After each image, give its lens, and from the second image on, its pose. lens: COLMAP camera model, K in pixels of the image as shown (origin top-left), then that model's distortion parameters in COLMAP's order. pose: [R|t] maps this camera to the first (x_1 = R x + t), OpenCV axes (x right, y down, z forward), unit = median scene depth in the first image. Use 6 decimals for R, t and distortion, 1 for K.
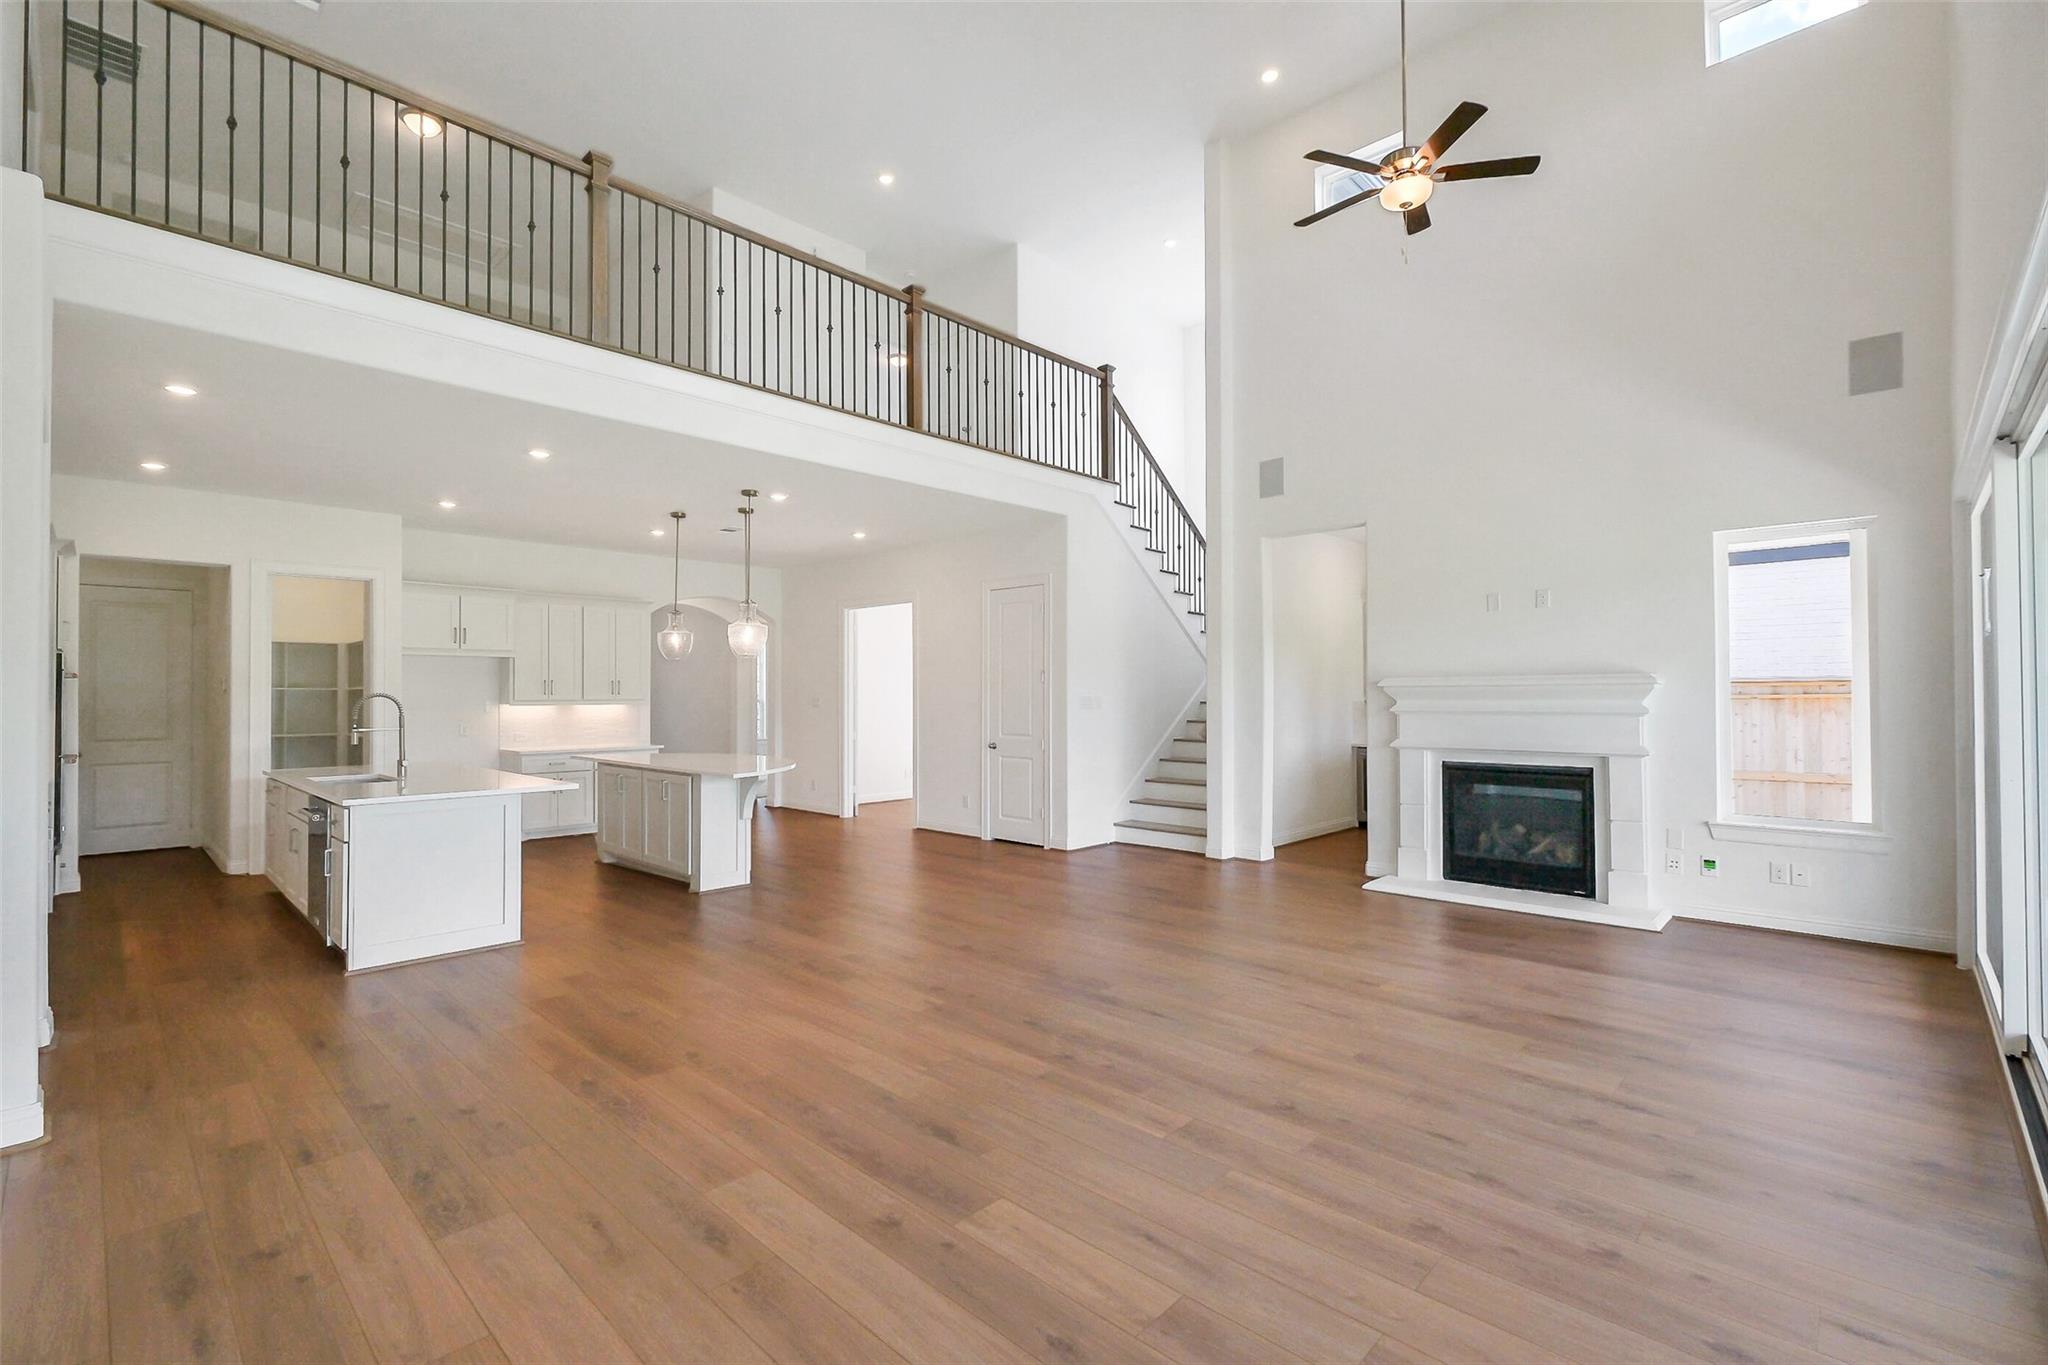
lens RADIAL K [[903.6, 0, 1021.2], [0, 903.6, 680.1], [0, 0, 1]] dist [0.017645, -0.000162]
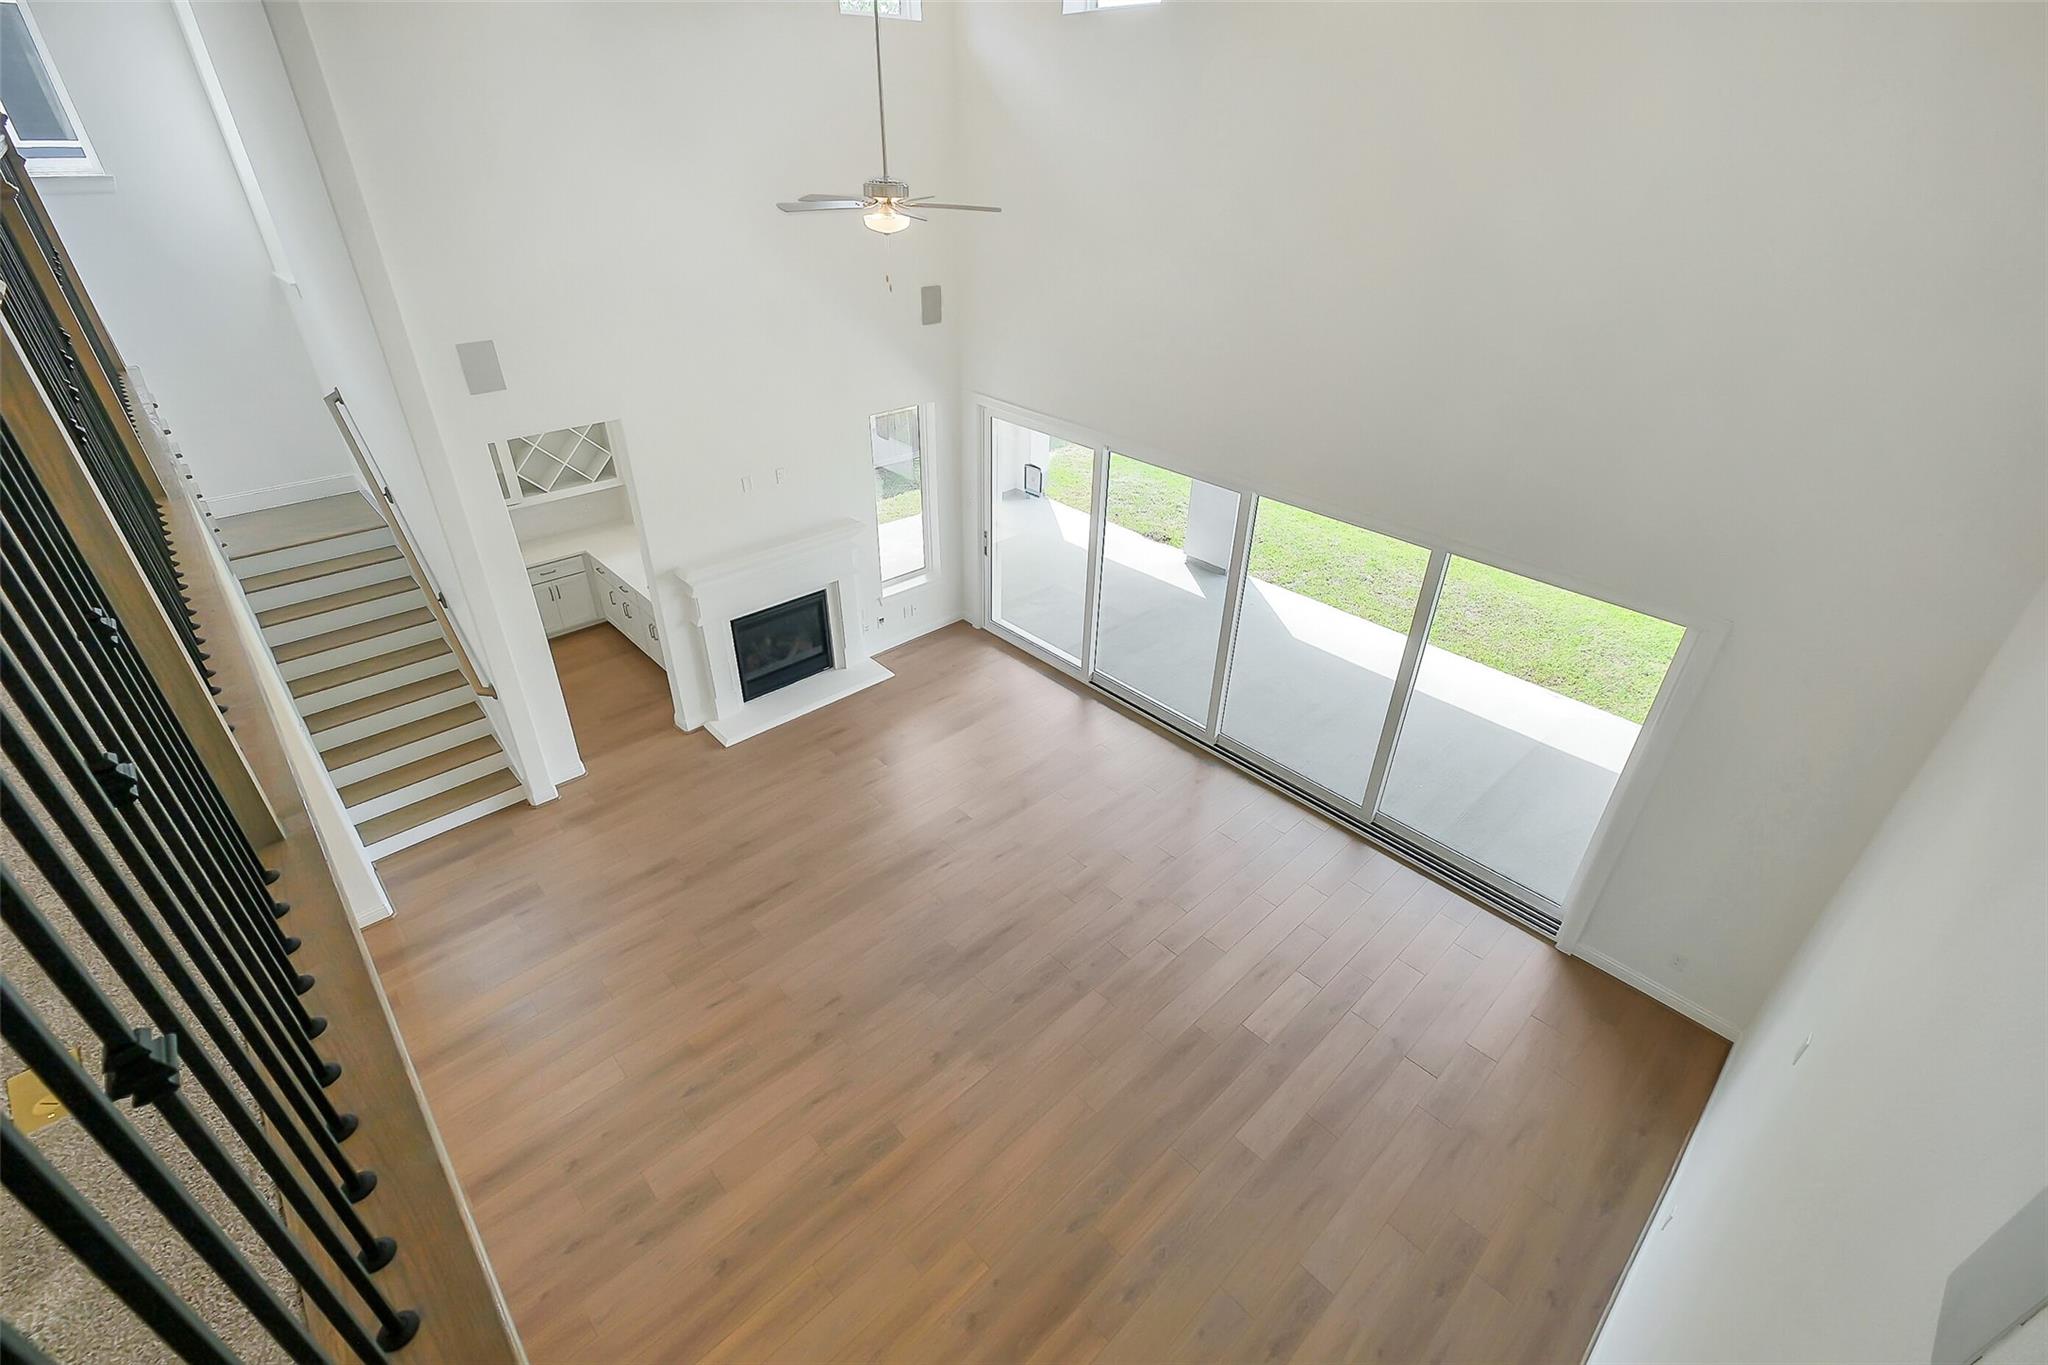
lens RADIAL K [[903.6, 0, 1021.2], [0, 903.6, 680.1], [0, 0, 1]] dist [0.017645, -0.000162]
pose [[0.056126, -0.523219, 0.850348, -1.149853], [-0.028407, 0.850509, 0.525193, -0.976841], [-0.998019, -0.053633, 0.032872, 1.189332]]
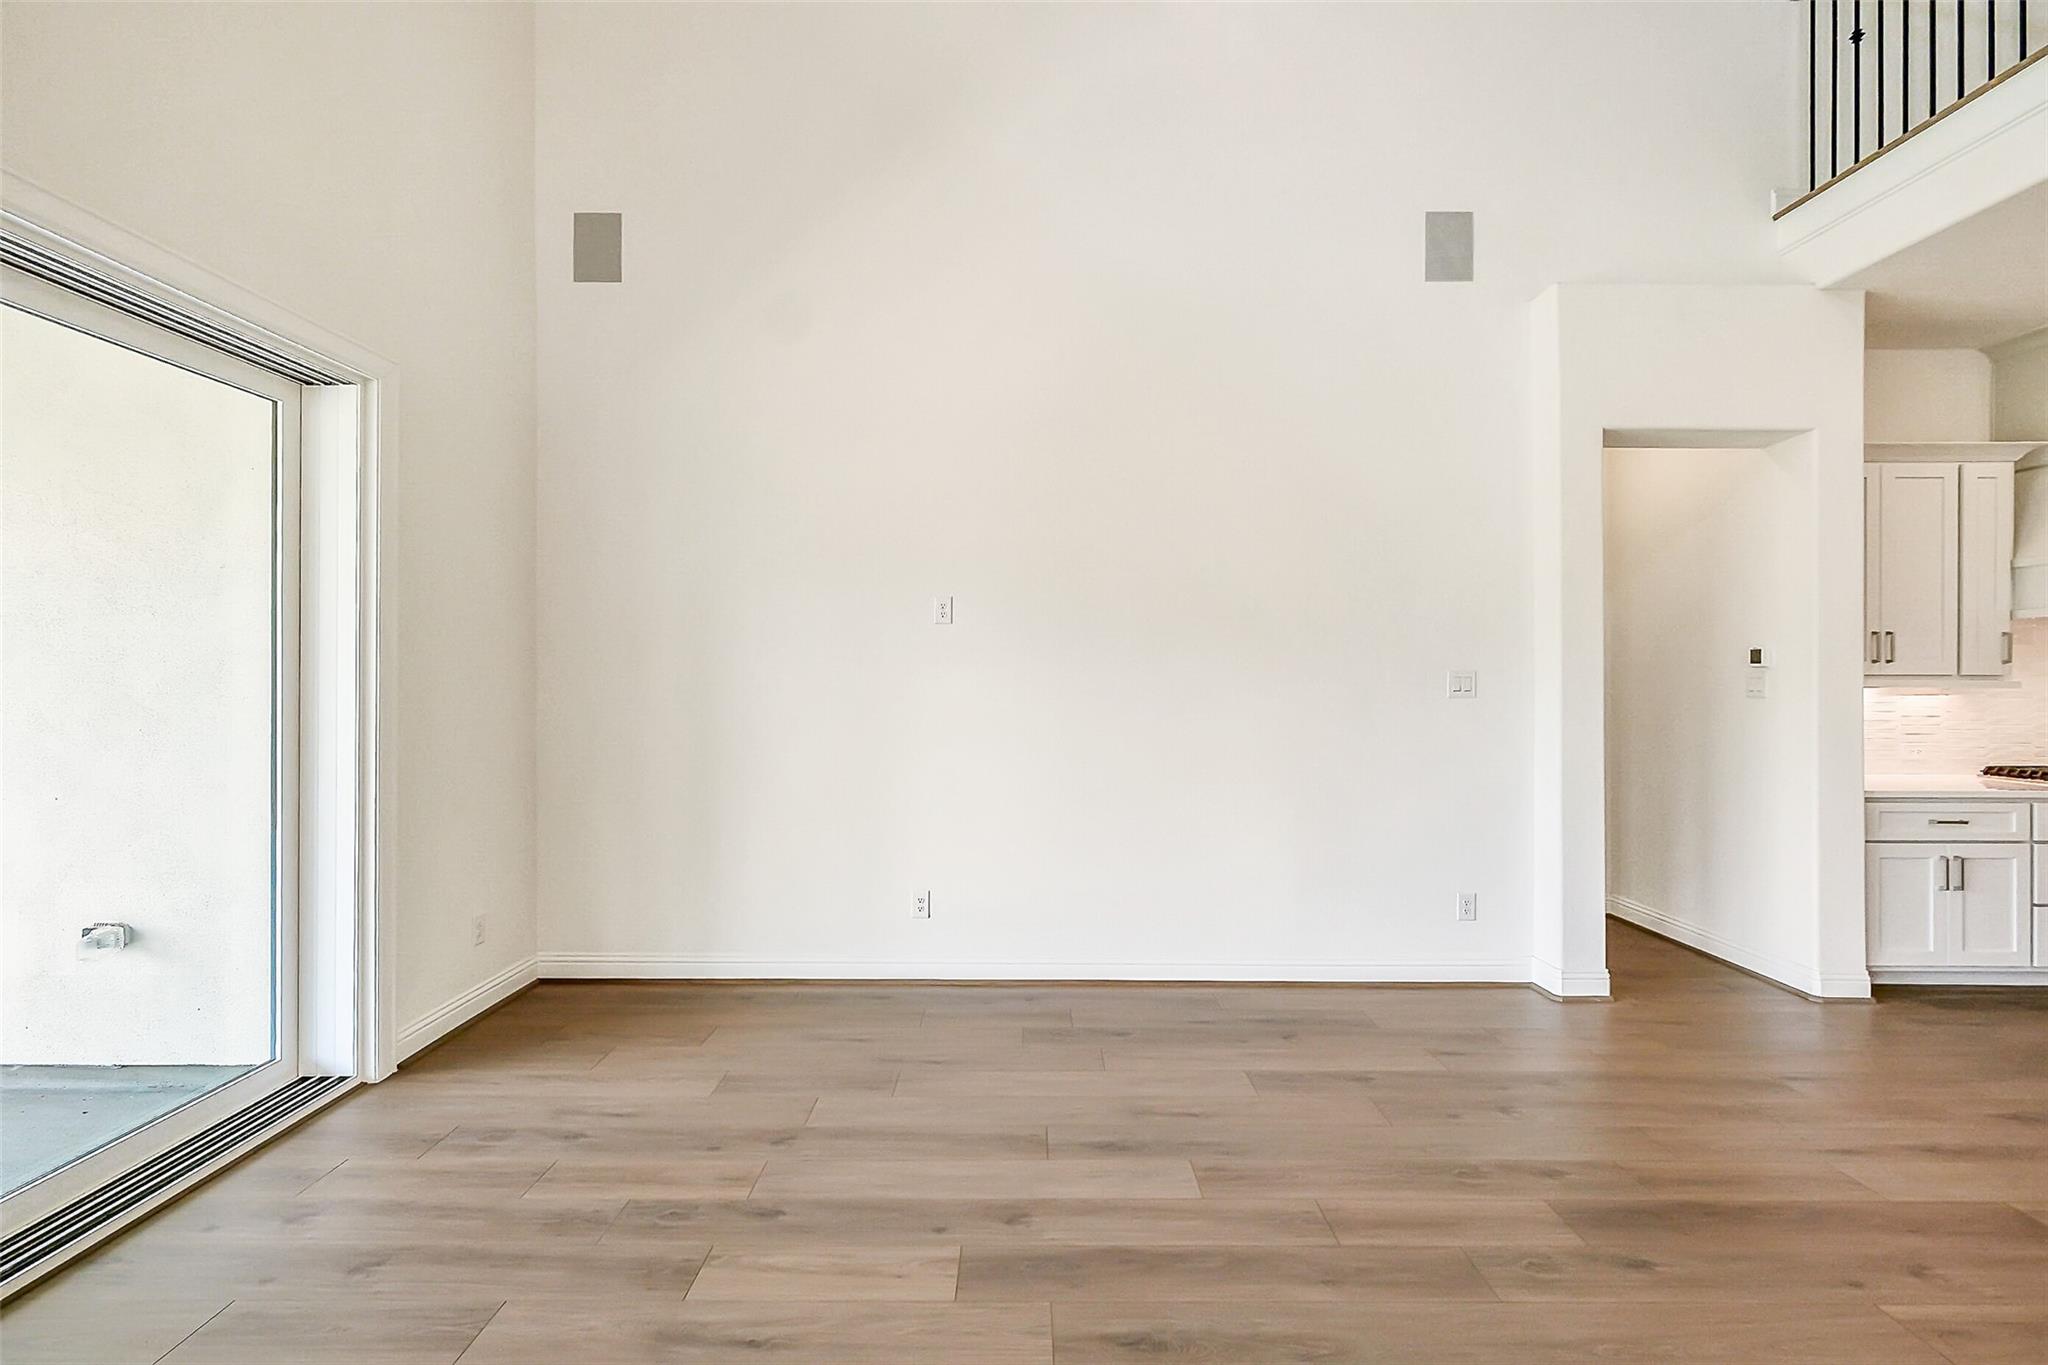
lens RADIAL K [[903.6, 0, 1021.2], [0, 903.6, 680.1], [0, 0, 1]] dist [0.017645, -0.000162]
pose [[-0.721799, 0.000341, -0.692102, 0.386109], [0.012891, 0.999833, -0.012951, 0.035521], [0.691982, -0.018270, -0.721683, 1.289838]]
